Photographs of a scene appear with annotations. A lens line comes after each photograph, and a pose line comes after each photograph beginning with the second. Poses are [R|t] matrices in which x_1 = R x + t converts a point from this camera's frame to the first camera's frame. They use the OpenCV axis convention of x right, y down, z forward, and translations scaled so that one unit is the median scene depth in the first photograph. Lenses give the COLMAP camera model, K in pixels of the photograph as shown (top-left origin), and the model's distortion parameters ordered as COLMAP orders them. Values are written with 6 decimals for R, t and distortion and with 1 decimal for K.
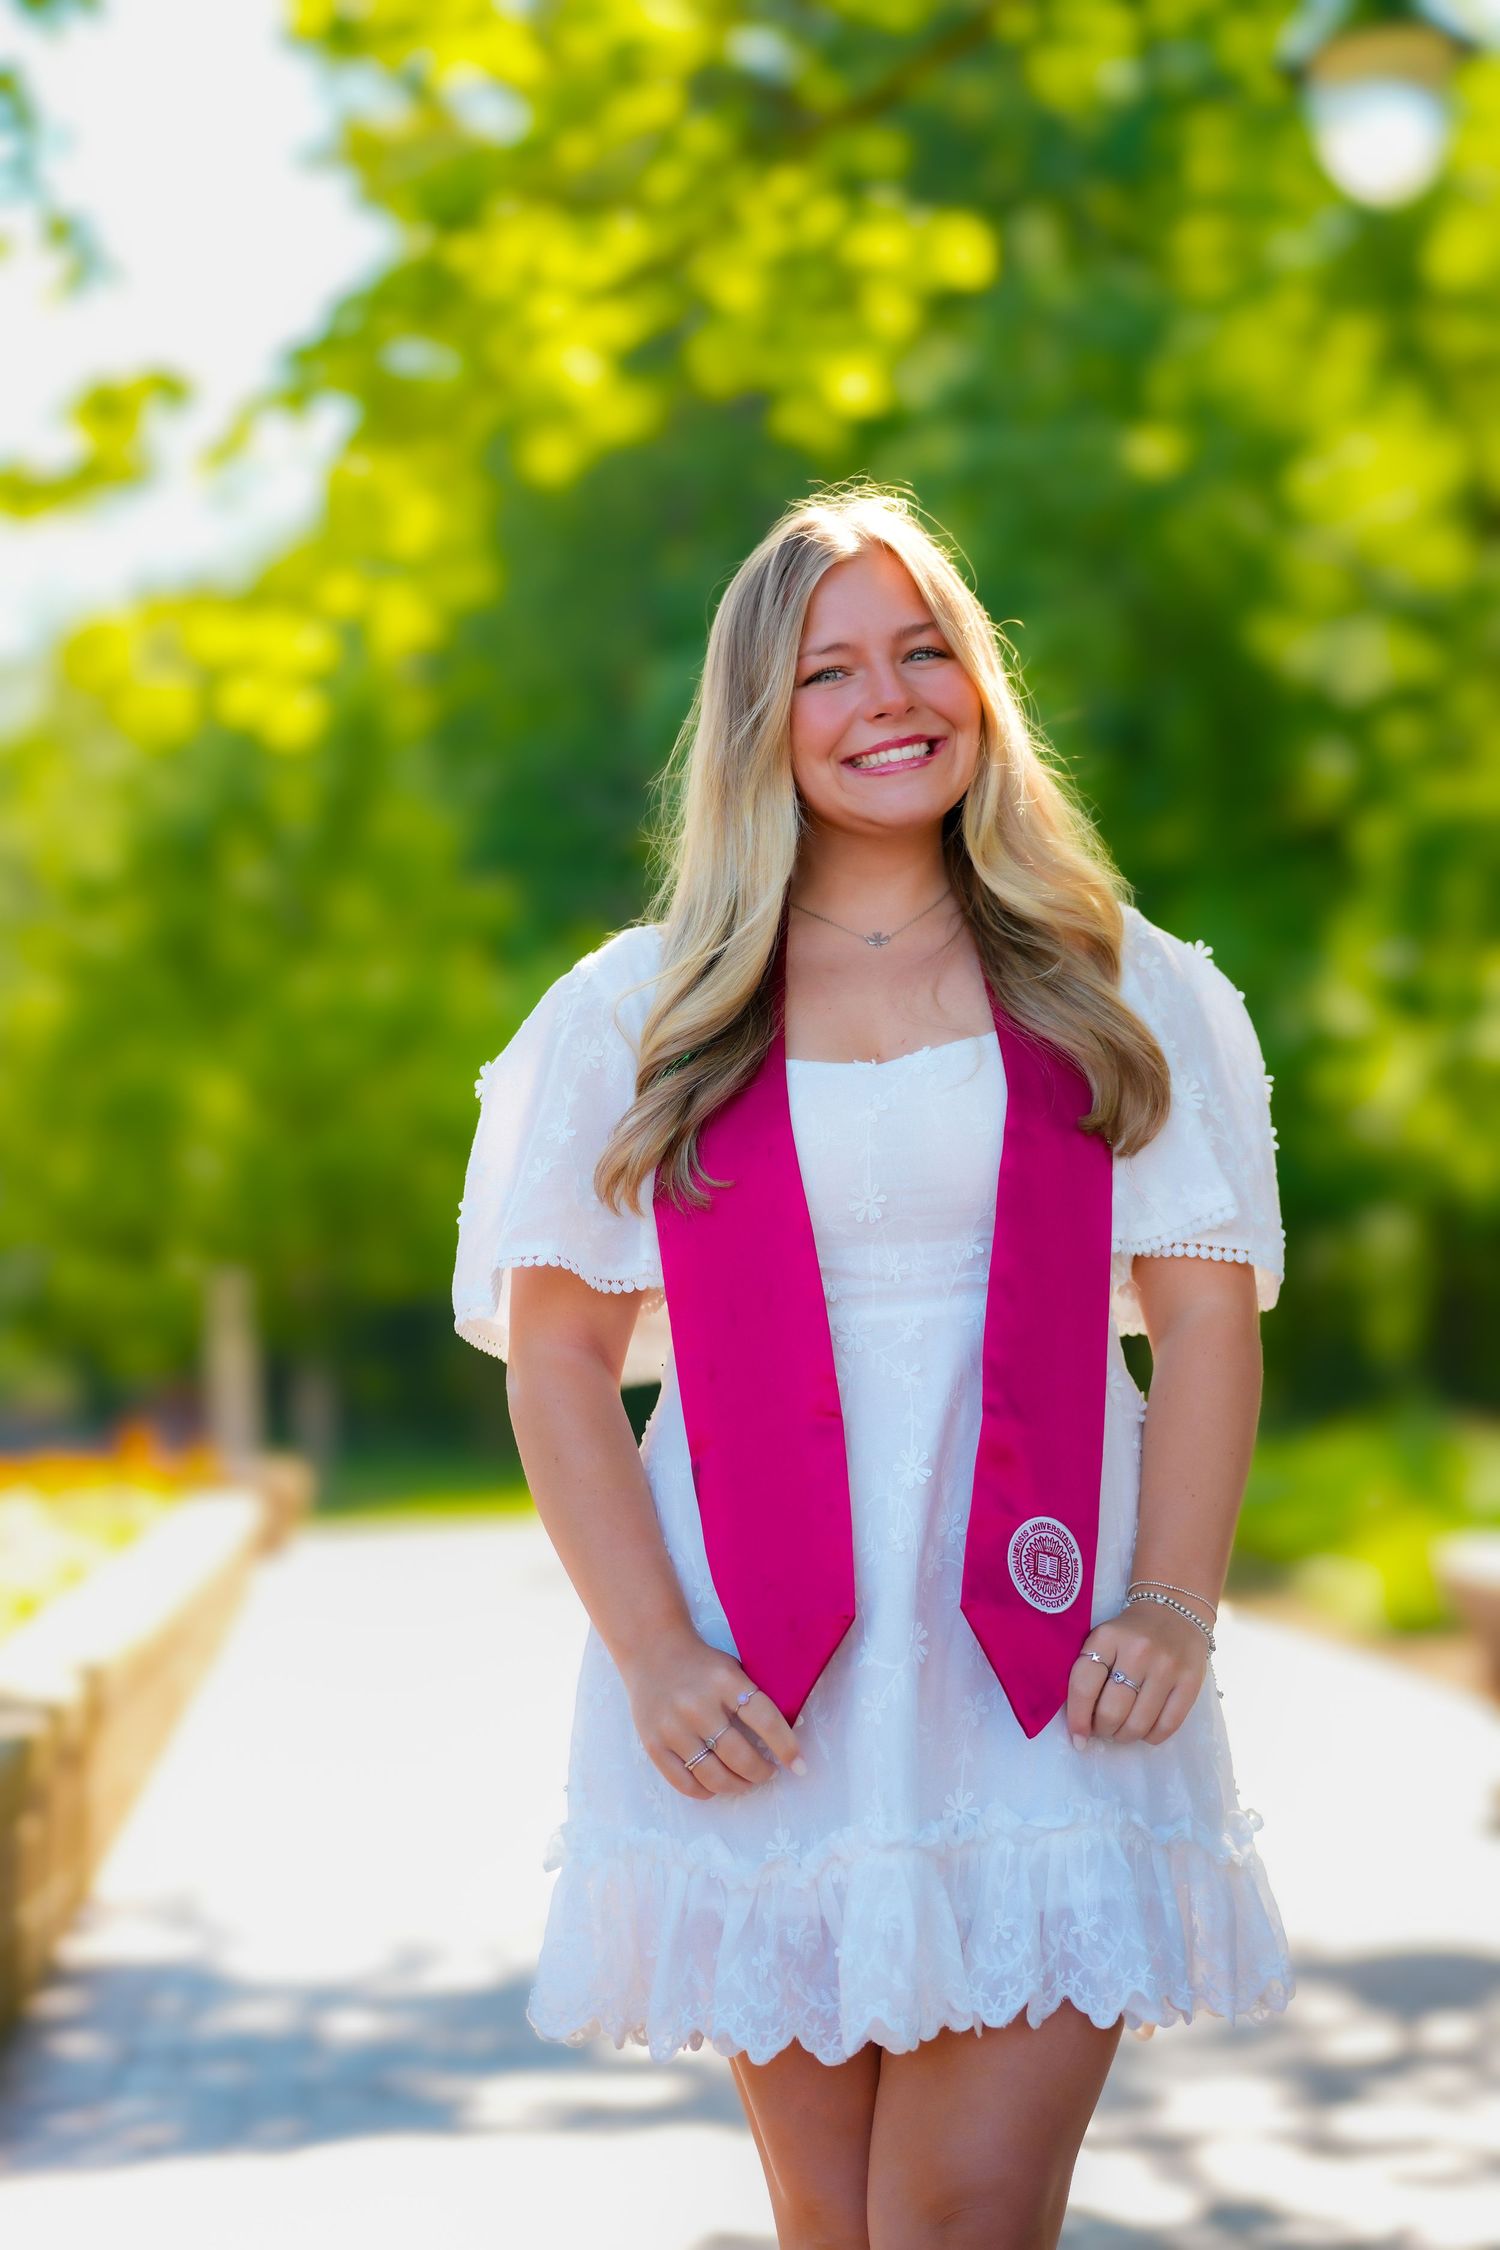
lens RADIAL K [[5020.9, 0, 750.0], [0, 5020.9, 1125.0], [0, 0, 1]] dist [0.063380, 0.352475]
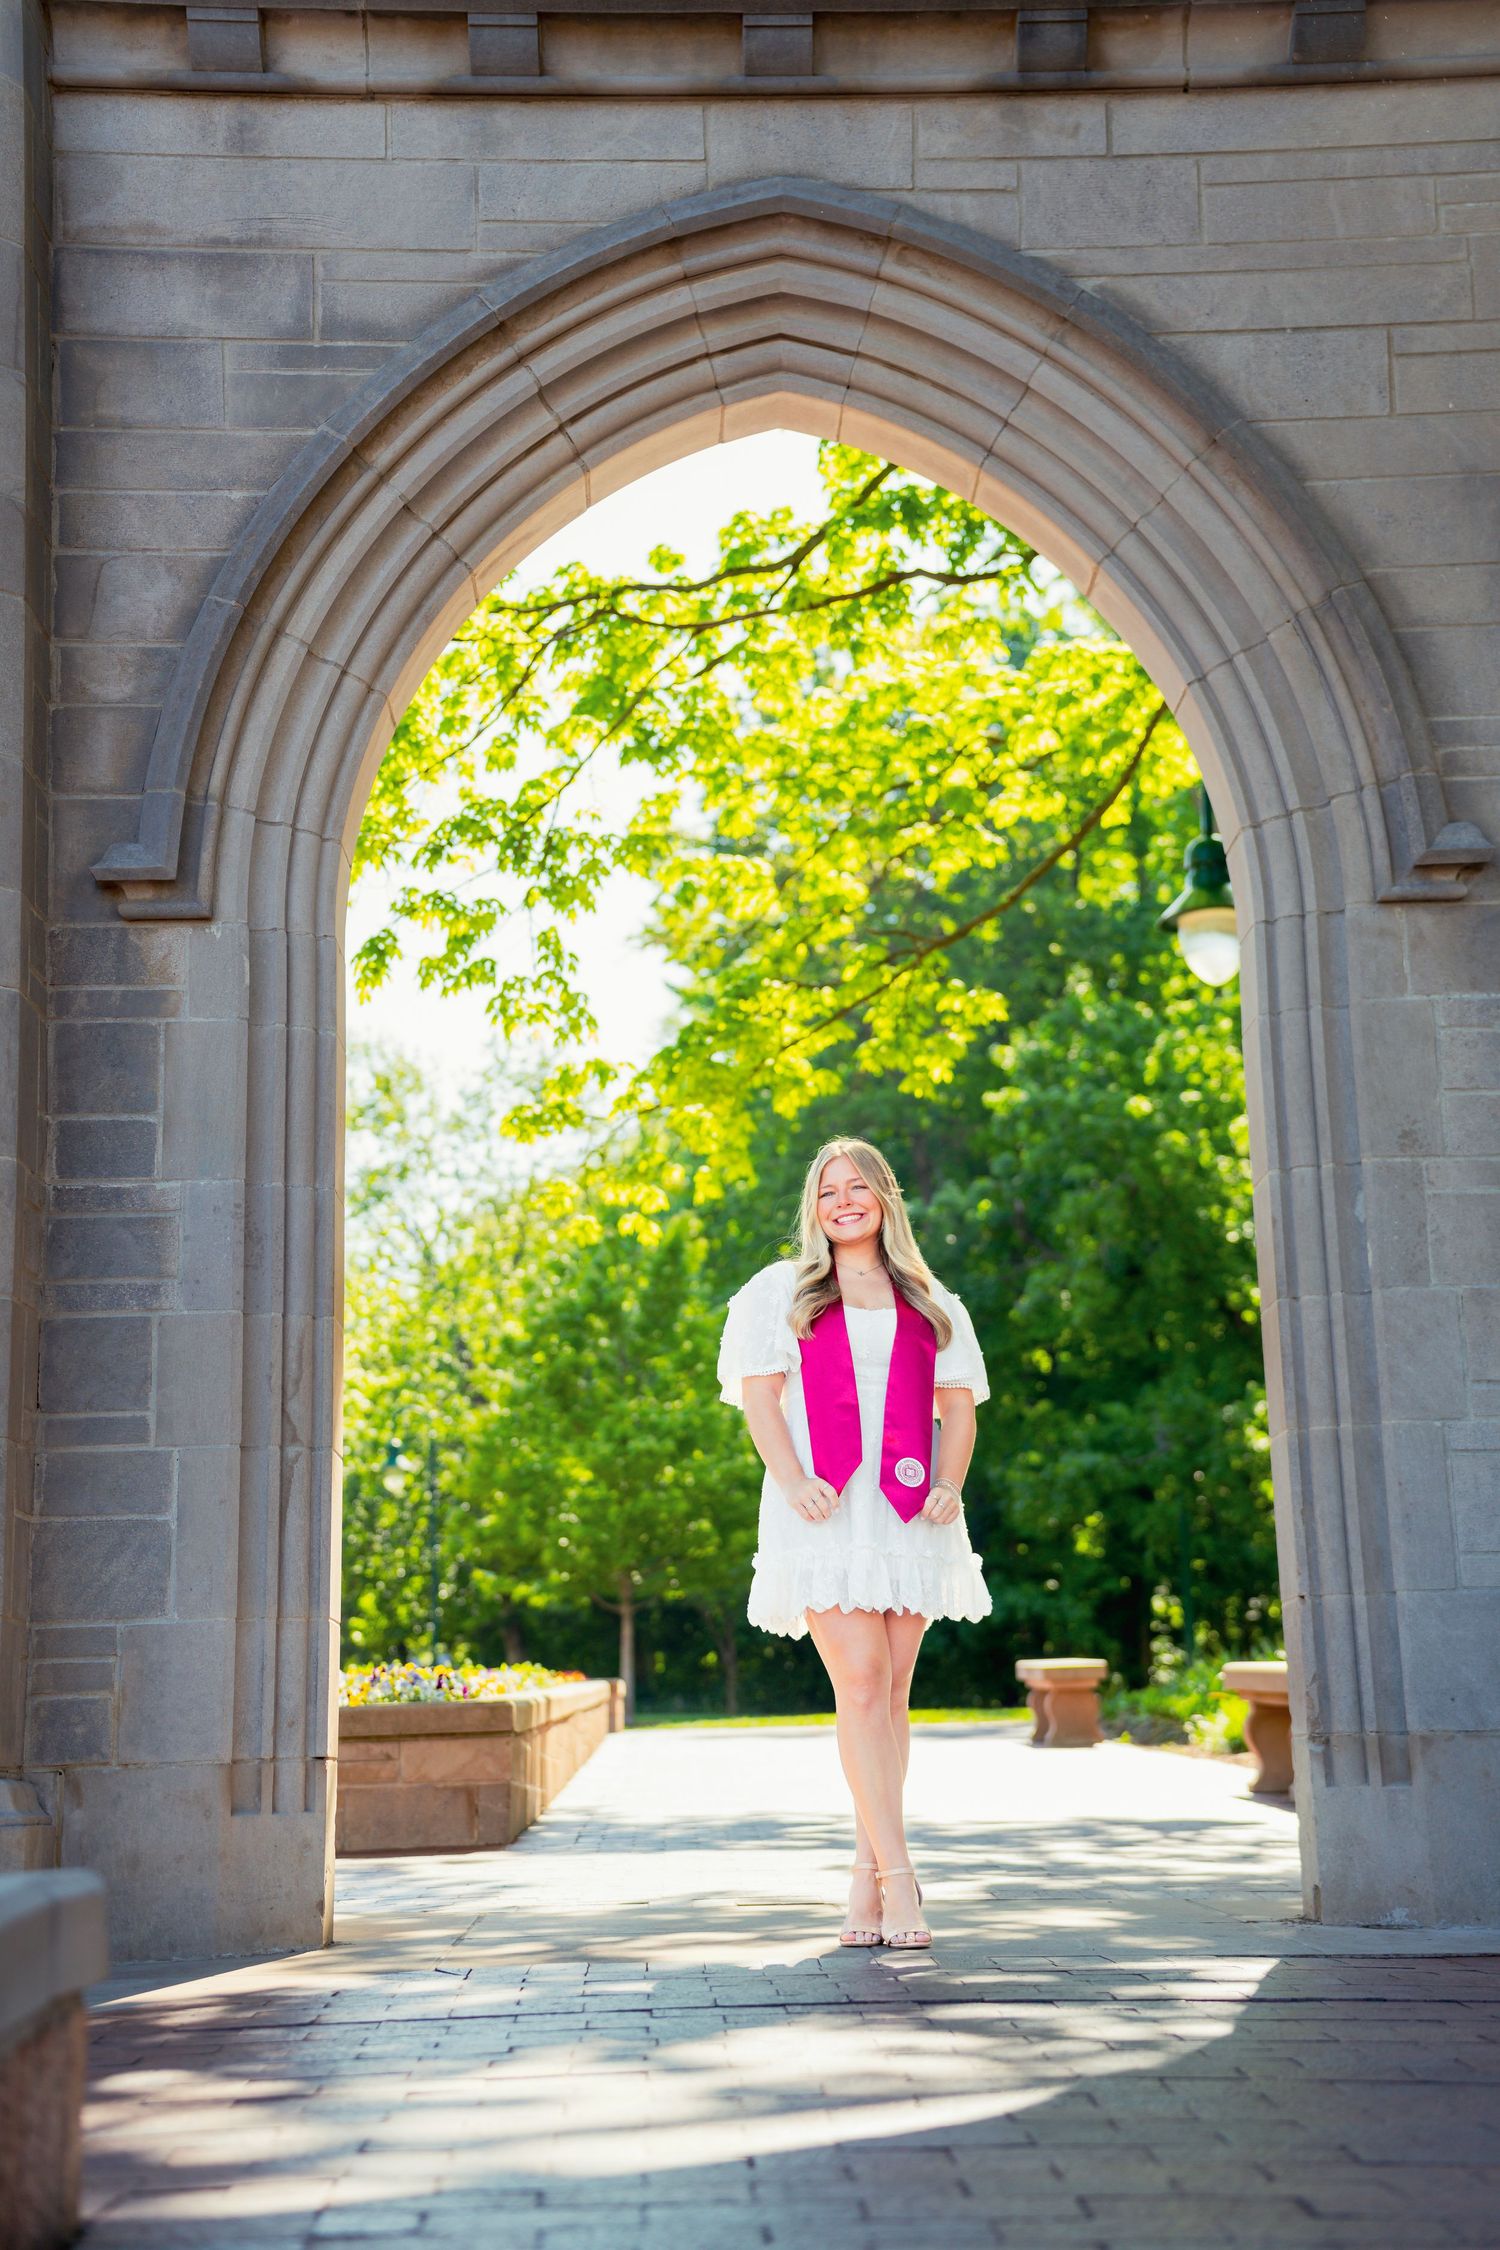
lens RADIAL K [[3157.2, 0, 750.0], [0, 3157.2, 1125.0], [0, 0, 1]] dist [0.000343, -0.000397]
pose [[0.998310, 0.023661, -0.053086, 0.012579], [-0.029995, 0.992090, -0.121892, 0.024535], [0.049782, 0.123279, 0.991123, -0.223640]]
